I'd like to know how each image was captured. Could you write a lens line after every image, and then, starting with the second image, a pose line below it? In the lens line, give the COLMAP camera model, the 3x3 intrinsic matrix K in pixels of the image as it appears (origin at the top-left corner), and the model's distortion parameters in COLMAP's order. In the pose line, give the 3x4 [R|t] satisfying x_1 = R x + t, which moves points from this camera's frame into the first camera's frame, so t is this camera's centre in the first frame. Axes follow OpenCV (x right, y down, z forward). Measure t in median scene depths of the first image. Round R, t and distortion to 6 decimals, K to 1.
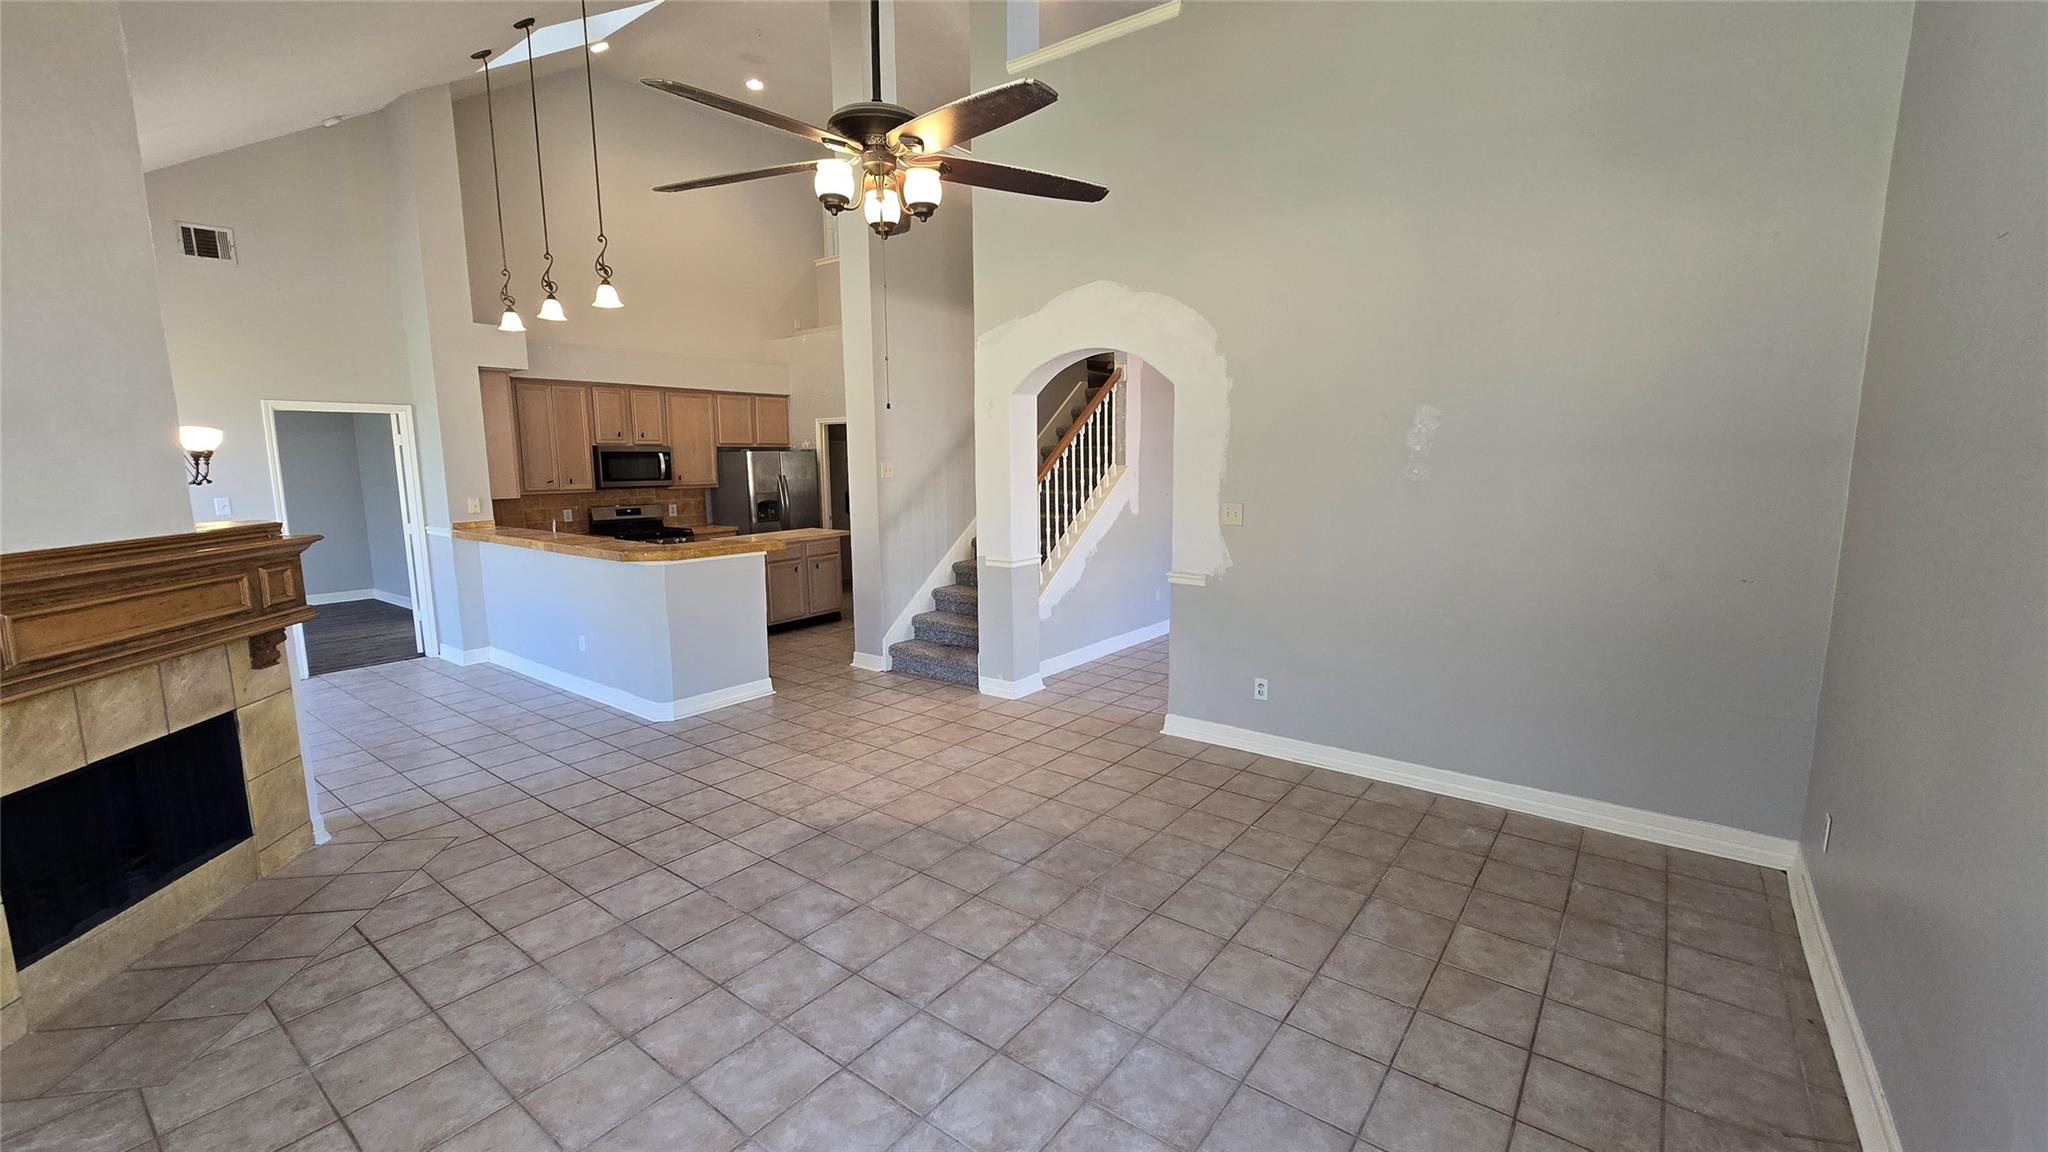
lens RADIAL K [[834.7, 0, 1026.7], [0, 834.7, 573.9], [0, 0, 1]] dist [-0.000487, -0.000182]
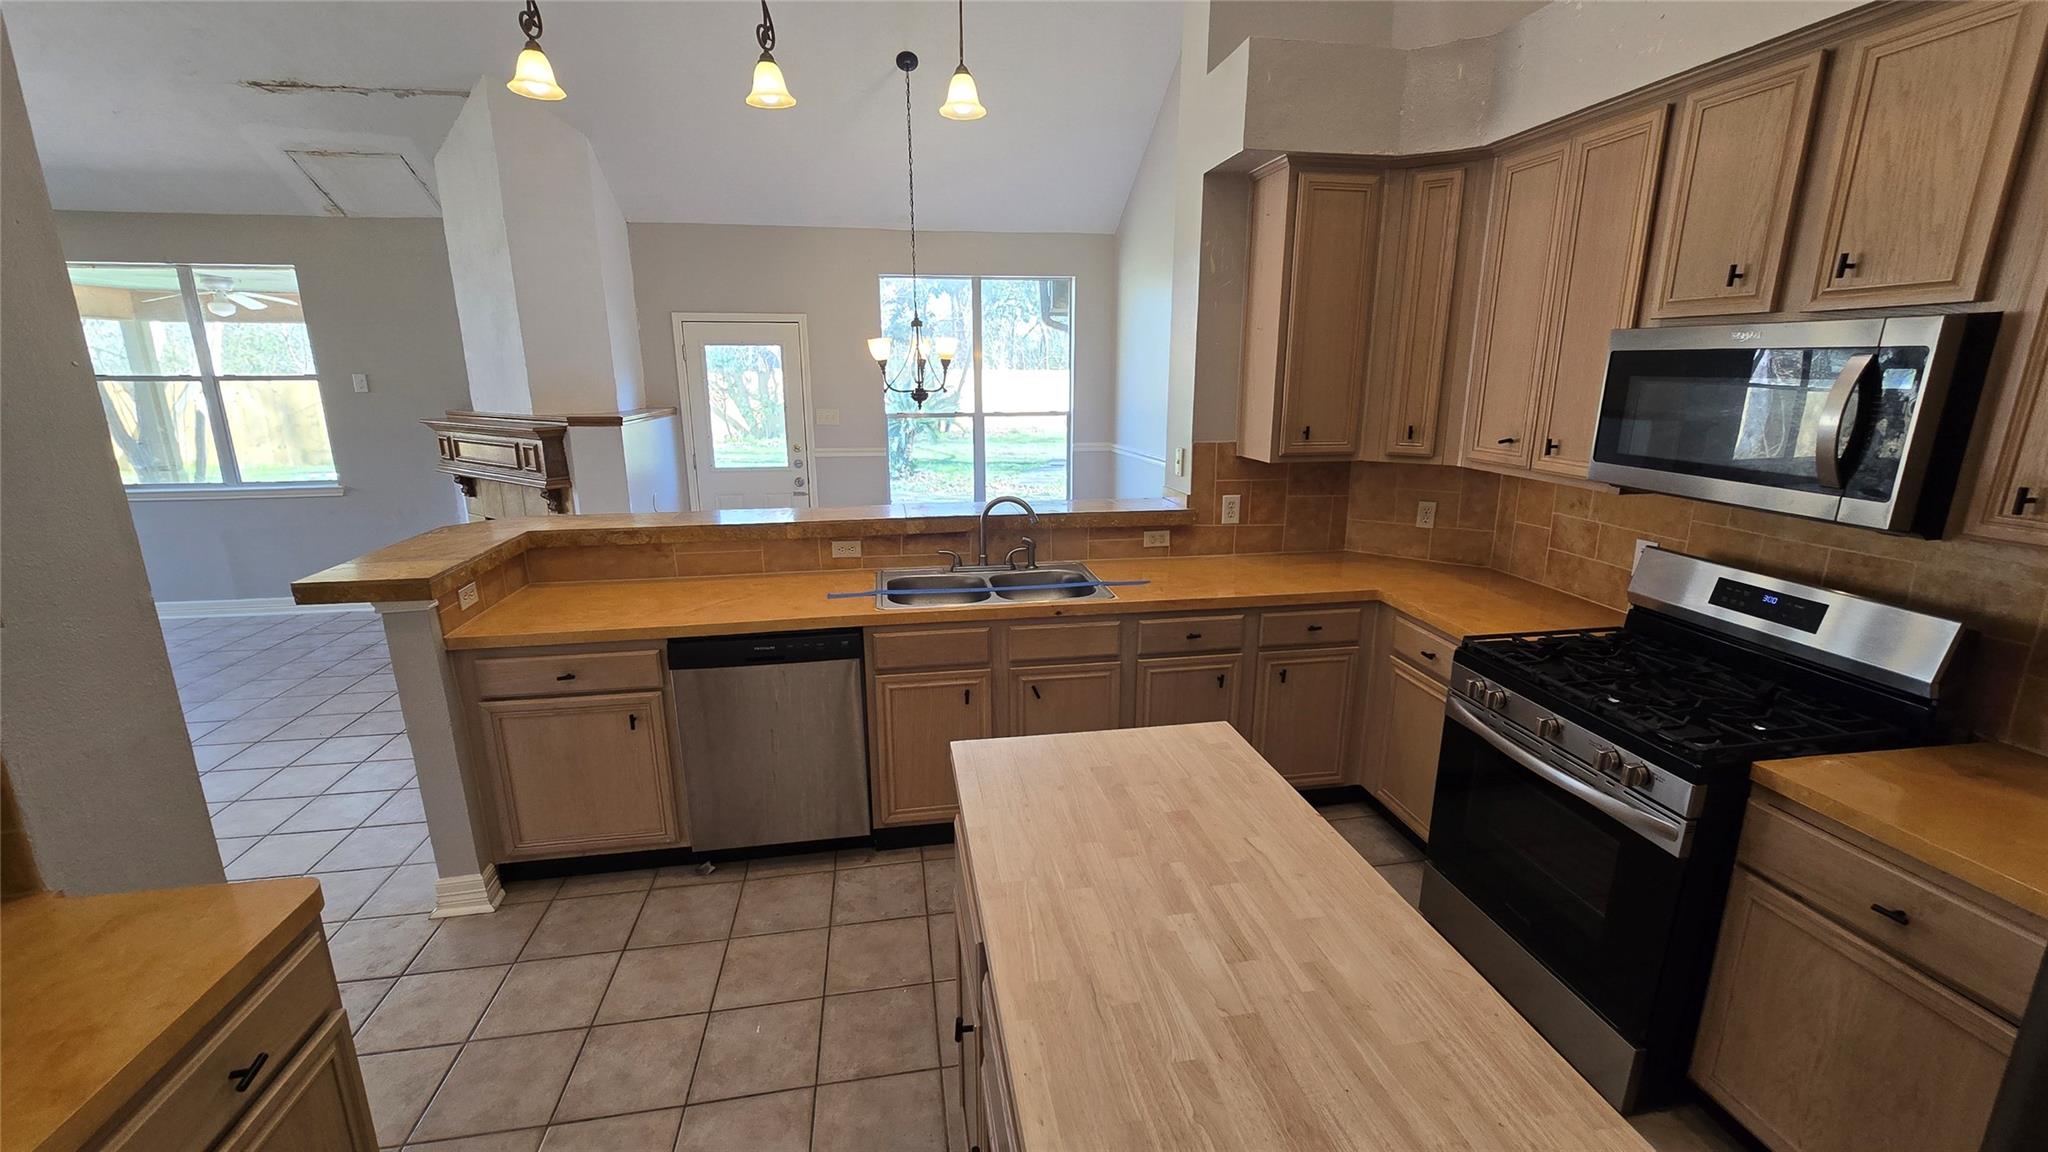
lens RADIAL K [[834.7, 0, 1026.7], [0, 834.7, 573.9], [0, 0, 1]] dist [-0.000487, -0.000182]
pose [[-0.681955, 0.180044, -0.708887, -0.162846], [-0.102116, 0.936296, 0.336038, -0.141805], [0.724230, 0.301551, -0.620127, 0.992292]]
